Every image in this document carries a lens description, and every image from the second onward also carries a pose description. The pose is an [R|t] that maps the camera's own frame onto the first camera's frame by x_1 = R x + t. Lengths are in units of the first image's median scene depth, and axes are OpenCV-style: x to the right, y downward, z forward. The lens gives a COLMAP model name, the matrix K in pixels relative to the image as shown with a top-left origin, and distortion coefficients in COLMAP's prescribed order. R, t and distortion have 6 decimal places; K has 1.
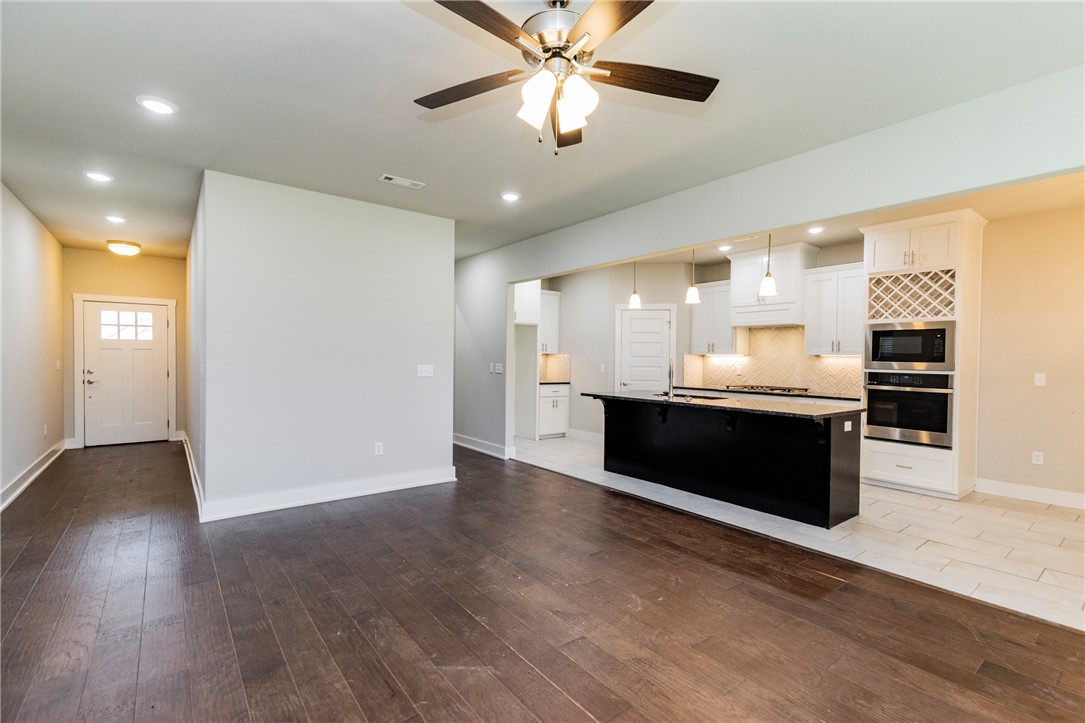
lens RADIAL K [[490.8, 0, 550.9], [0, 490.8, 365.3], [0, 0, 1]] dist [0.008945, -0.001148]
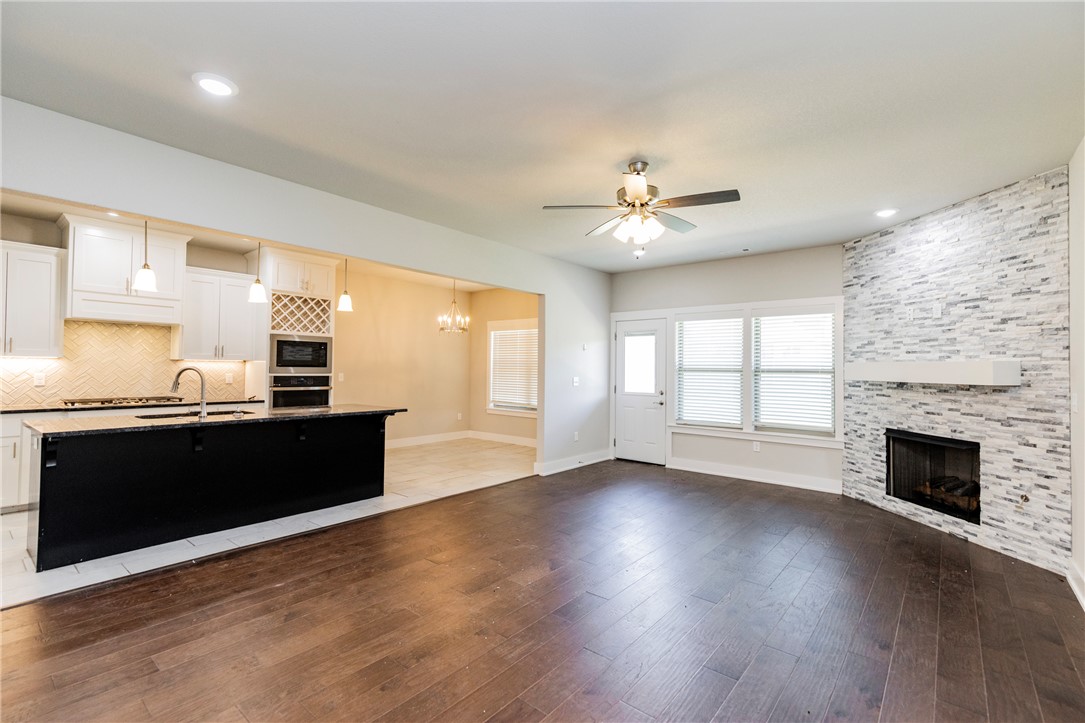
lens RADIAL K [[490.8, 0, 547.7], [0, 490.8, 359.0], [0, 0, 1]] dist [0.008945, -0.001148]
pose [[-0.219371, 0.003085, 0.975637, -0.616787], [0.000249, 0.999995, -0.003107, -0.022065], [-0.975641, -0.000439, -0.219371, 0.642501]]
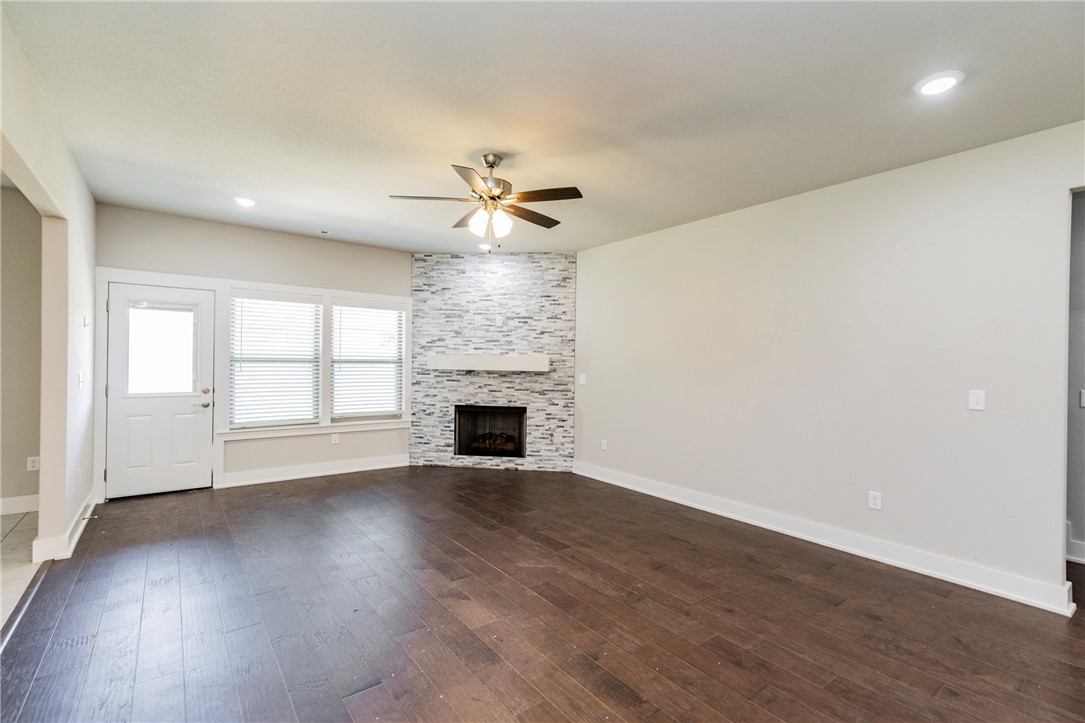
lens RADIAL K [[490.8, 0, 554.6], [0, 490.8, 362.7], [0, 0, 1]] dist [0.008945, -0.001148]
pose [[-0.999603, -0.027762, -0.004904, -0.084131], [-0.027837, 0.999483, 0.016118, -0.026760], [0.004454, 0.016248, -0.999858, 1.042419]]
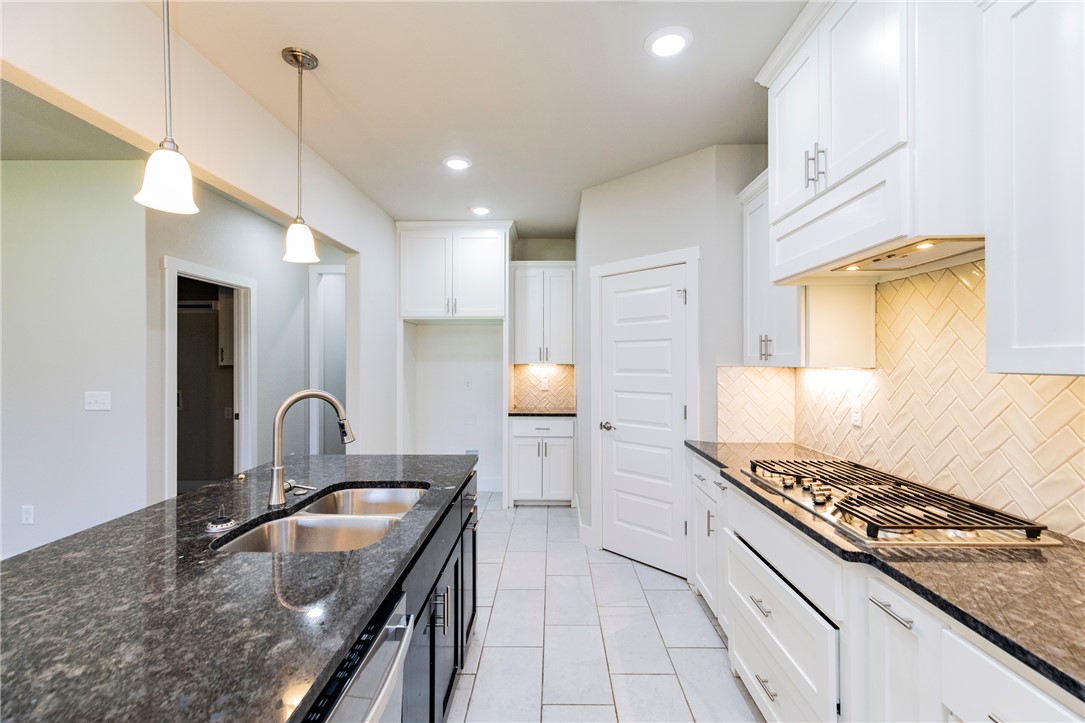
lens RADIAL K [[490.8, 0, 550.0], [0, 490.8, 360.6], [0, 0, 1]] dist [0.008945, -0.001148]
pose [[0.788228, -0.014022, -0.615224, 0.592515], [0.002364, 0.999802, -0.019759, -0.026498], [0.615379, 0.014120, 0.788105, 0.842752]]
